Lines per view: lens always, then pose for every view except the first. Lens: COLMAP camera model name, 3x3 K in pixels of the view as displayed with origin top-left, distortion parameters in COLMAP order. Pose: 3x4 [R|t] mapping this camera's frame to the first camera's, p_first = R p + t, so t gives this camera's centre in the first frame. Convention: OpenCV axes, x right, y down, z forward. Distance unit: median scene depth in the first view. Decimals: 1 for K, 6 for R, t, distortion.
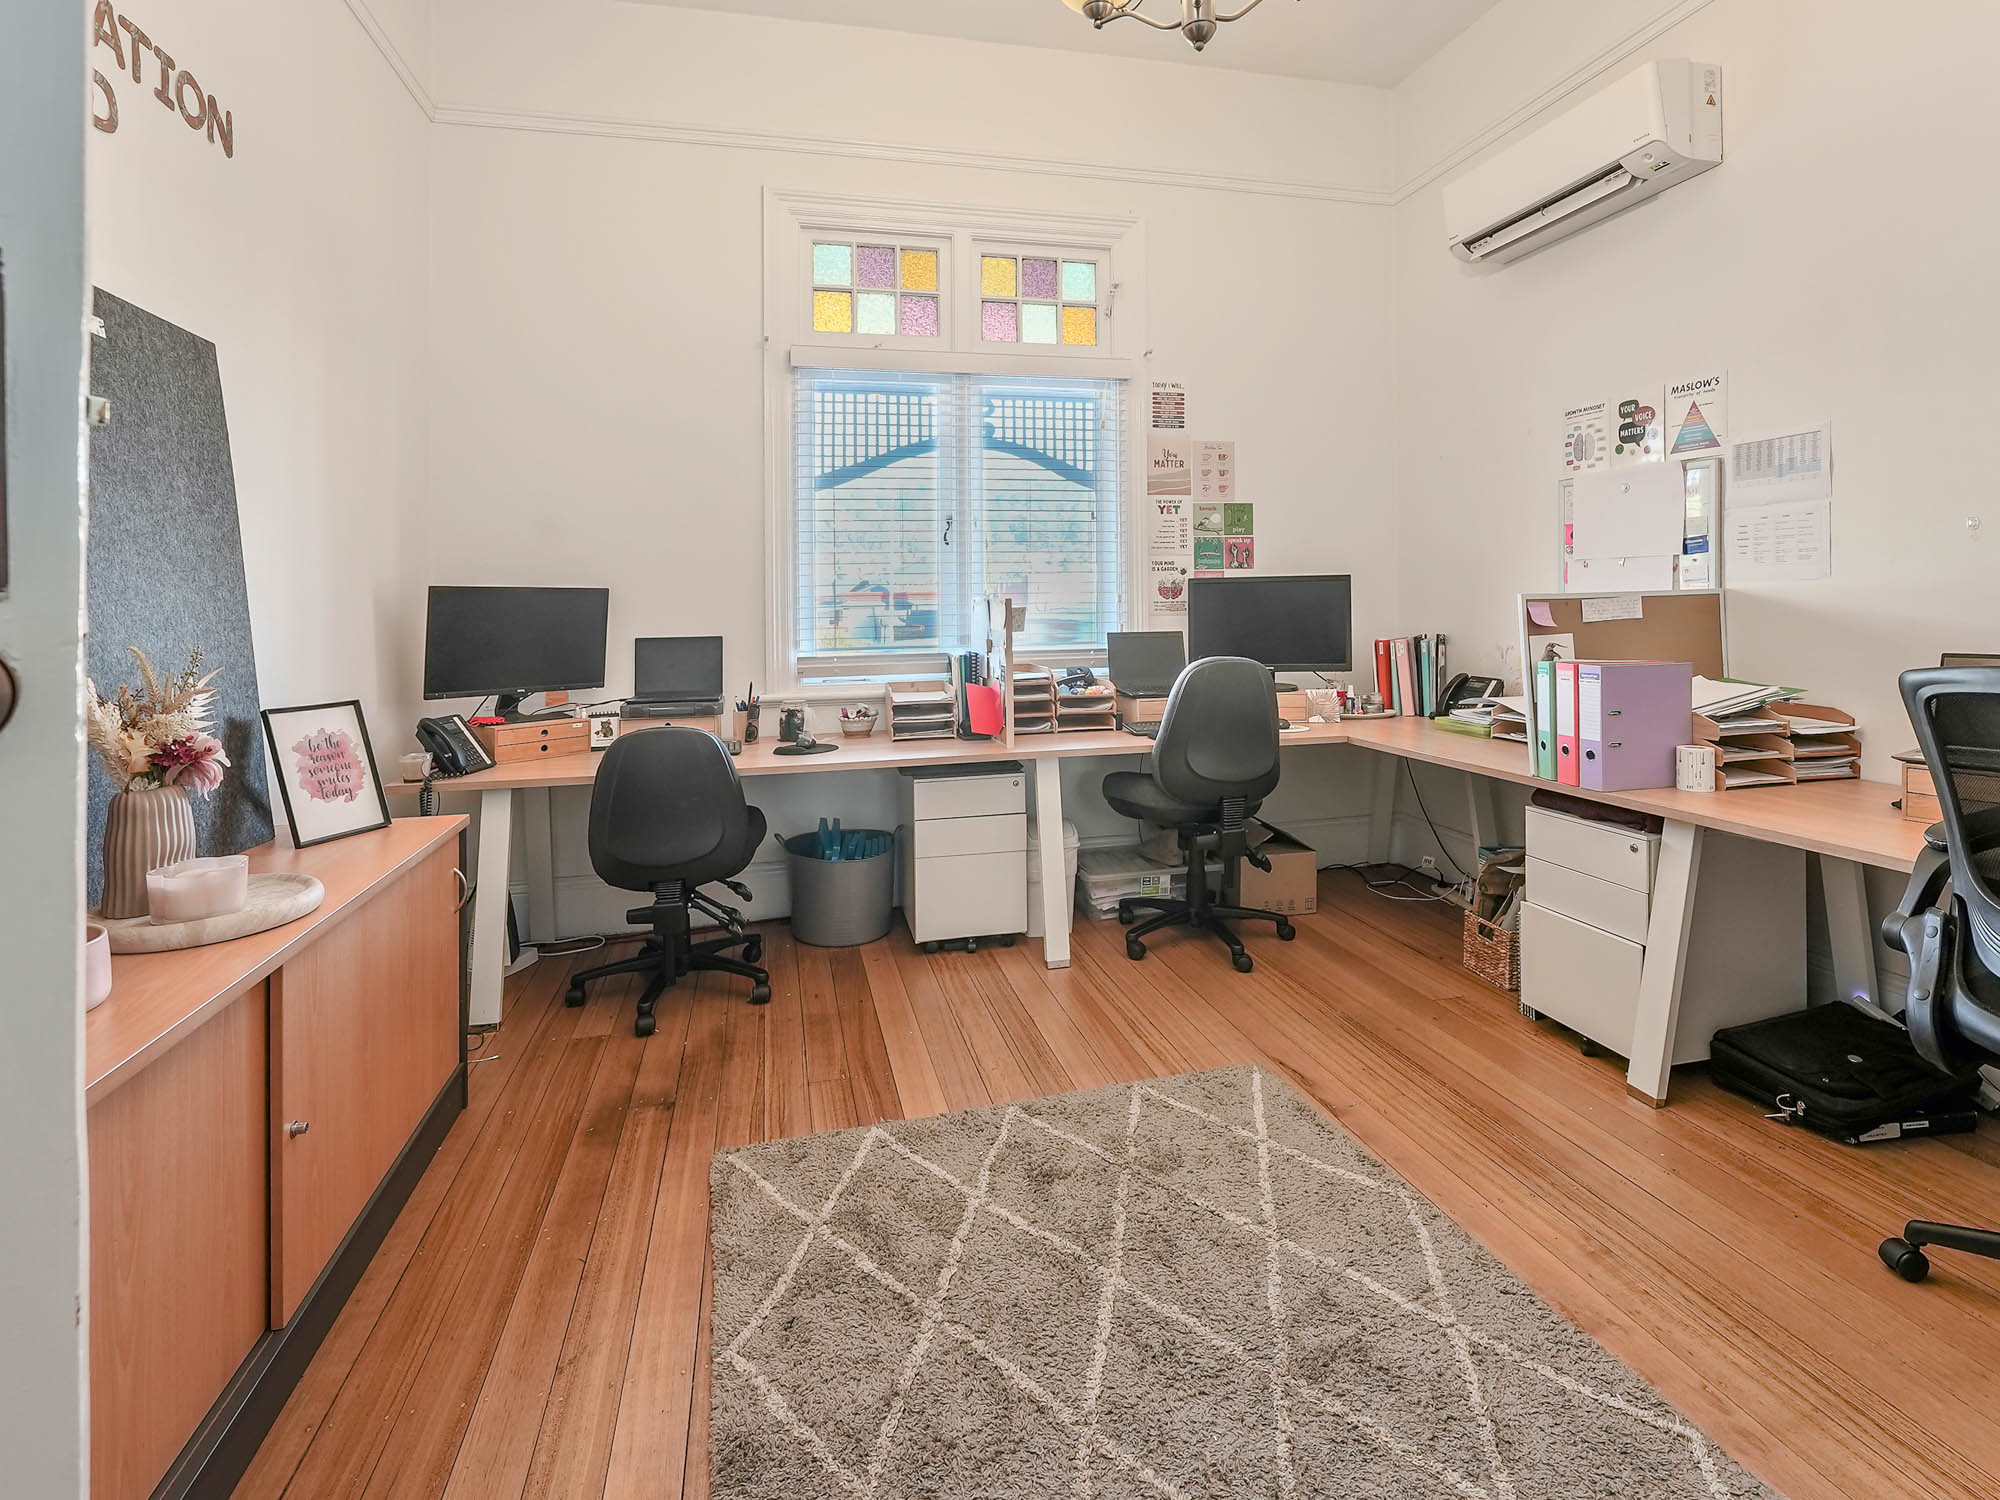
lens RADIAL K [[953.2, 0, 998.7], [0, 953.2, 642.1], [0, 0, 1]] dist [-0.010059, 0.000036]
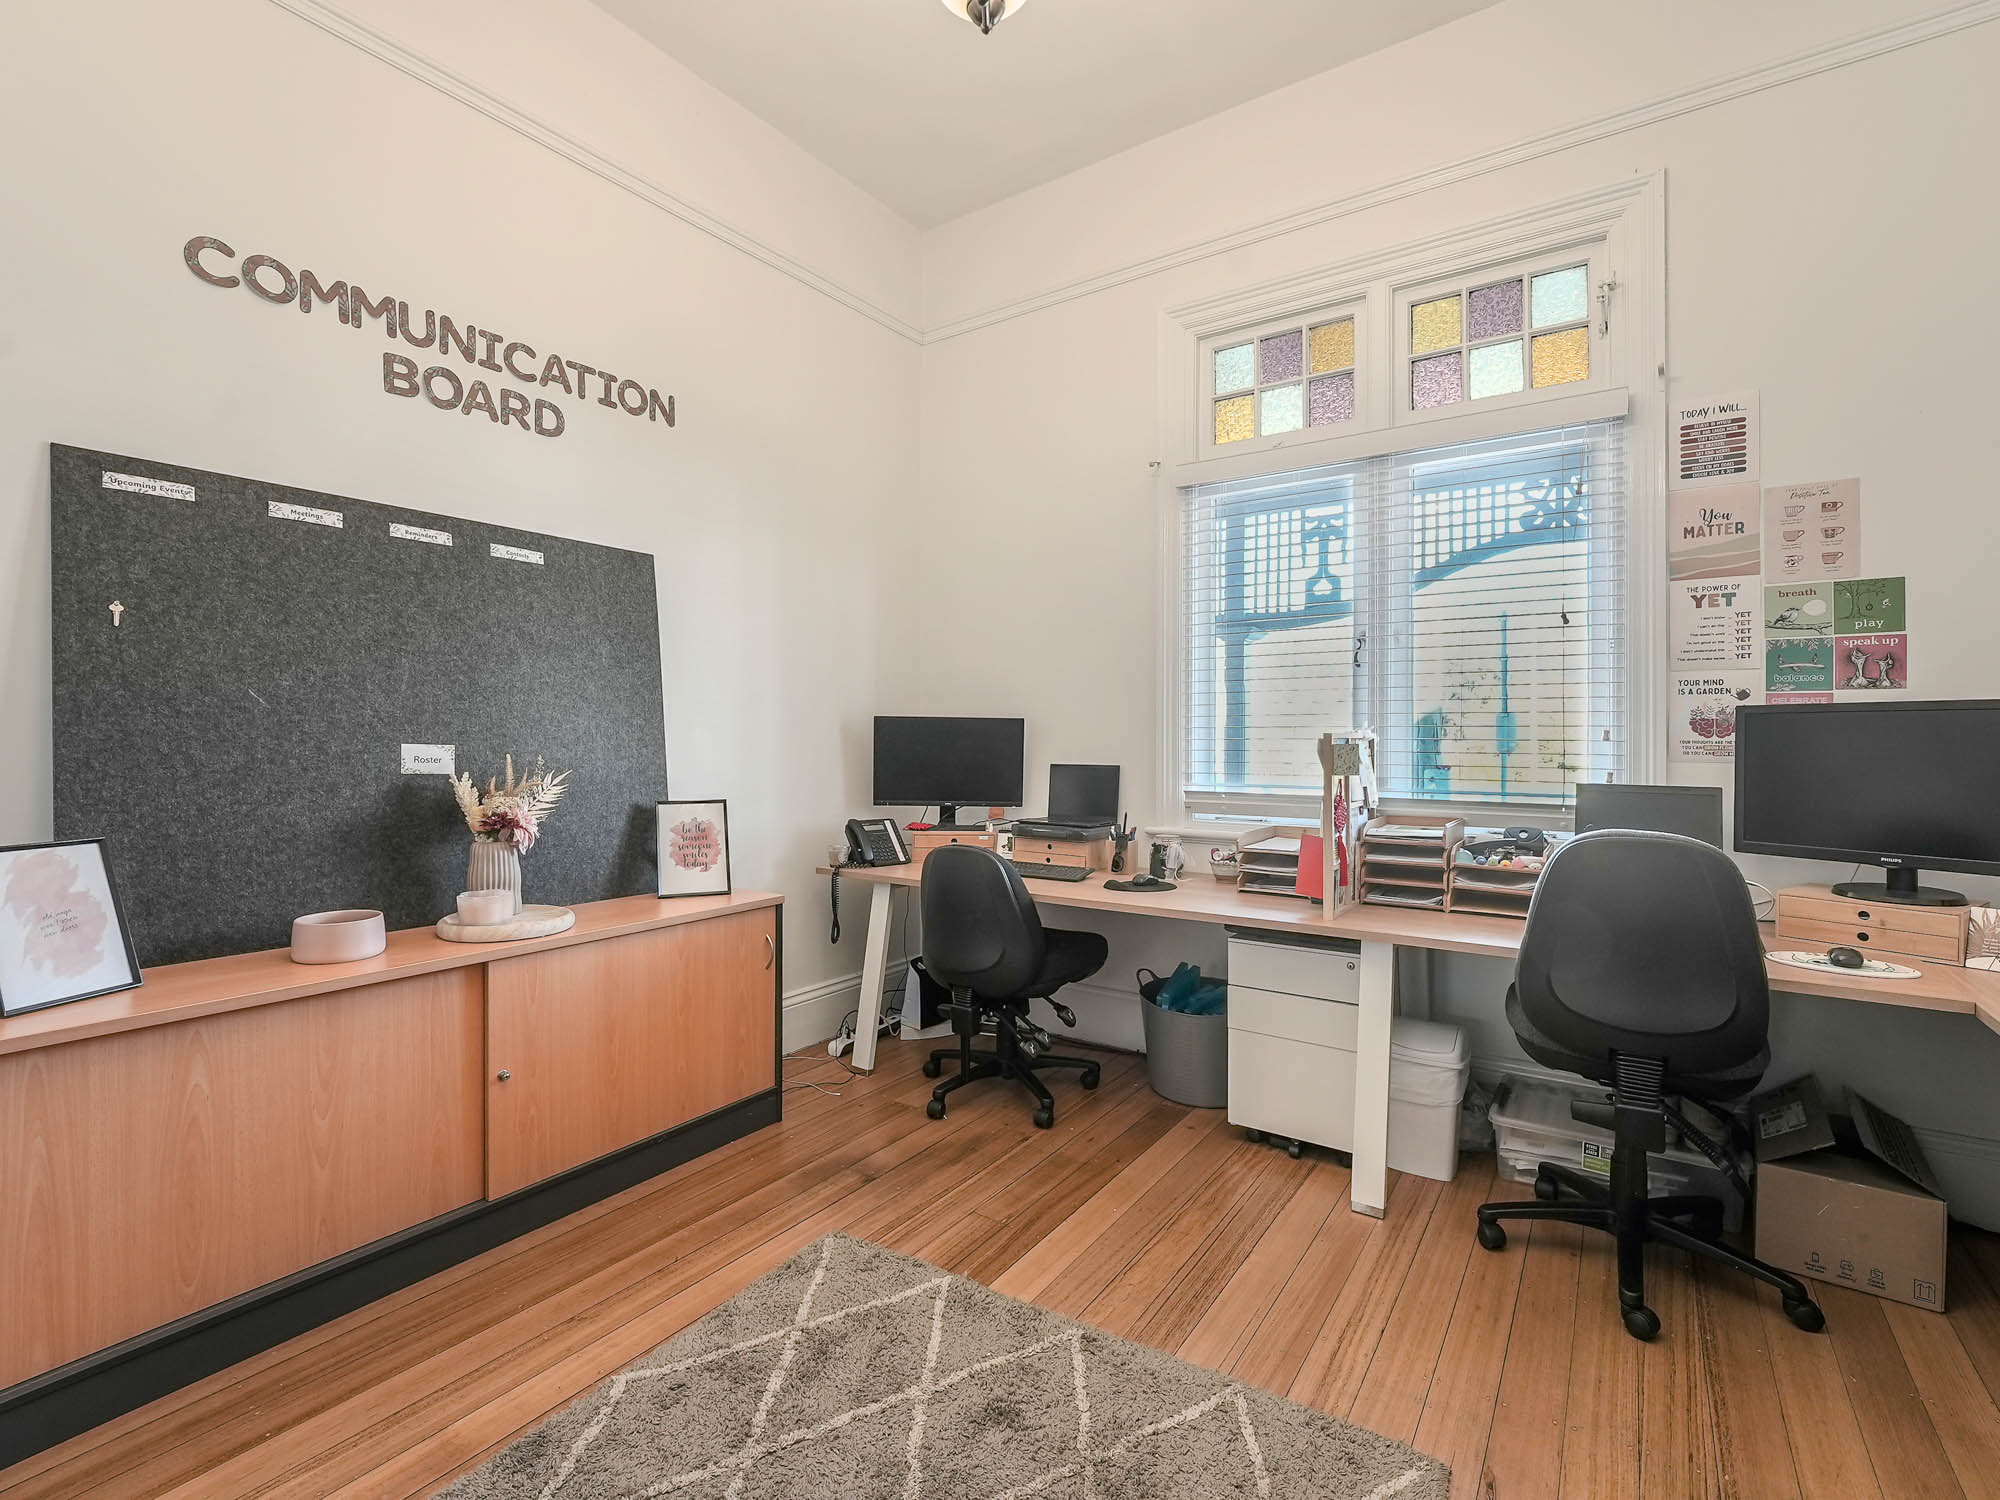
lens RADIAL K [[916.2, 0, 990.5], [0, 916.2, 764.3], [0, 0, 1]] dist [-0.016365, 0.000246]
pose [[0.669190, 0.040512, -0.741986, 0.437640], [-0.043664, 0.998931, 0.015161, -0.020632], [0.741807, 0.022252, 0.670244, 0.307512]]
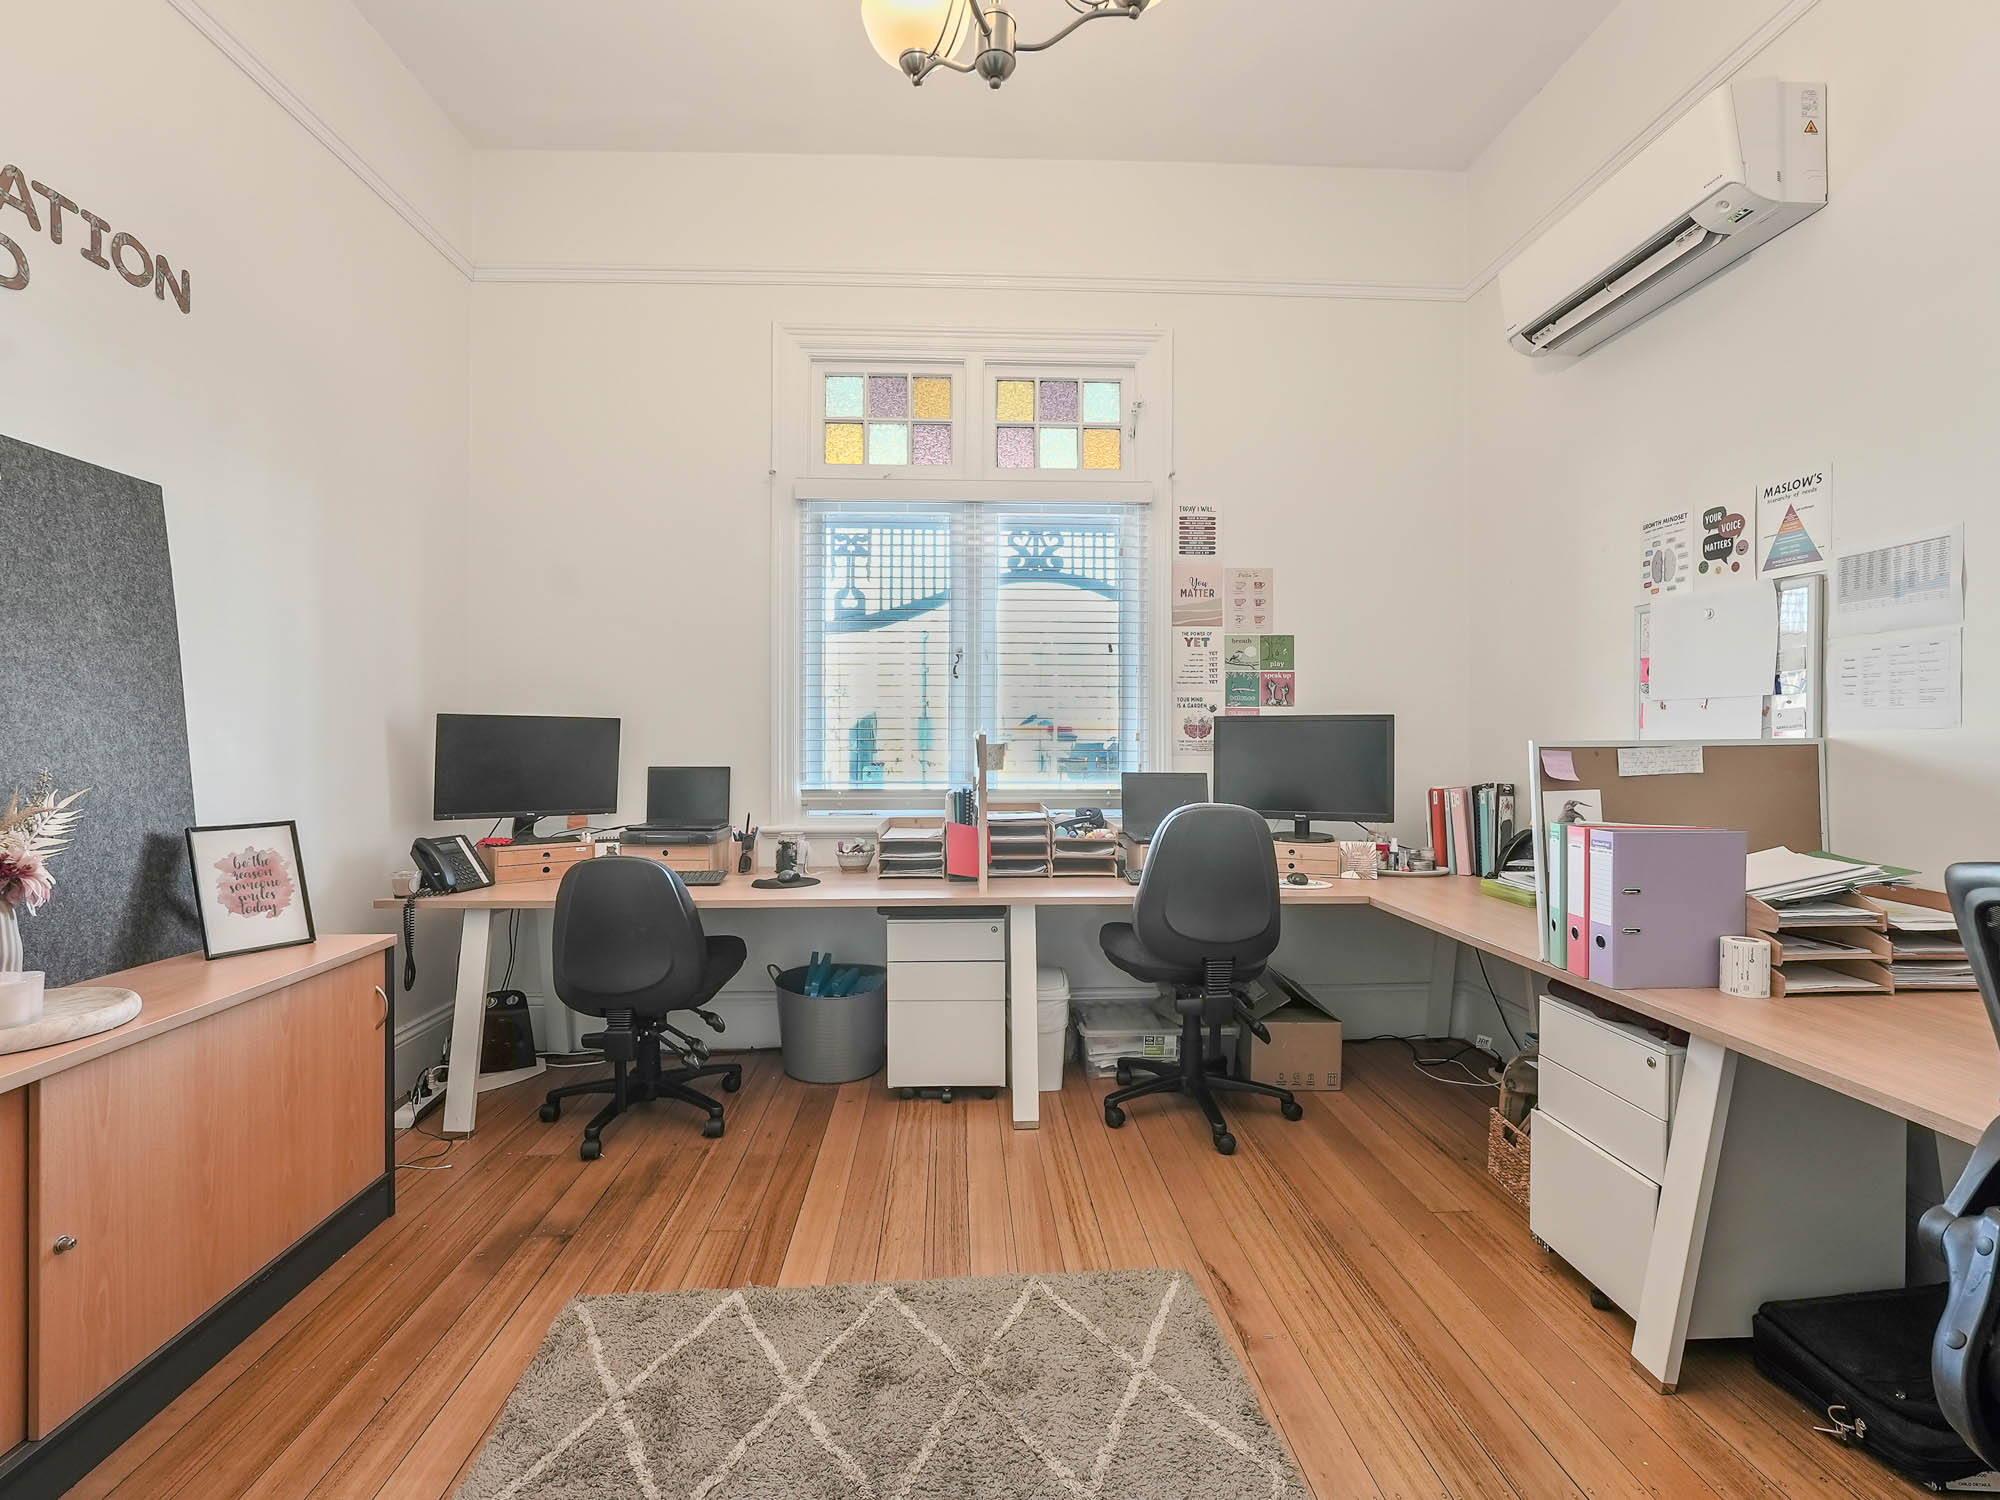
lens RADIAL K [[912.6, 0, 993.6], [0, 912.6, 770.2], [0, 0, 1]] dist [-0.020866, 0.003528]
pose [[0.982334, 0.024589, -0.185512, 0.212474], [-0.025296, 0.999679, -0.001443, -0.010300], [0.185417, 0.006110, 0.982641, 0.123402]]
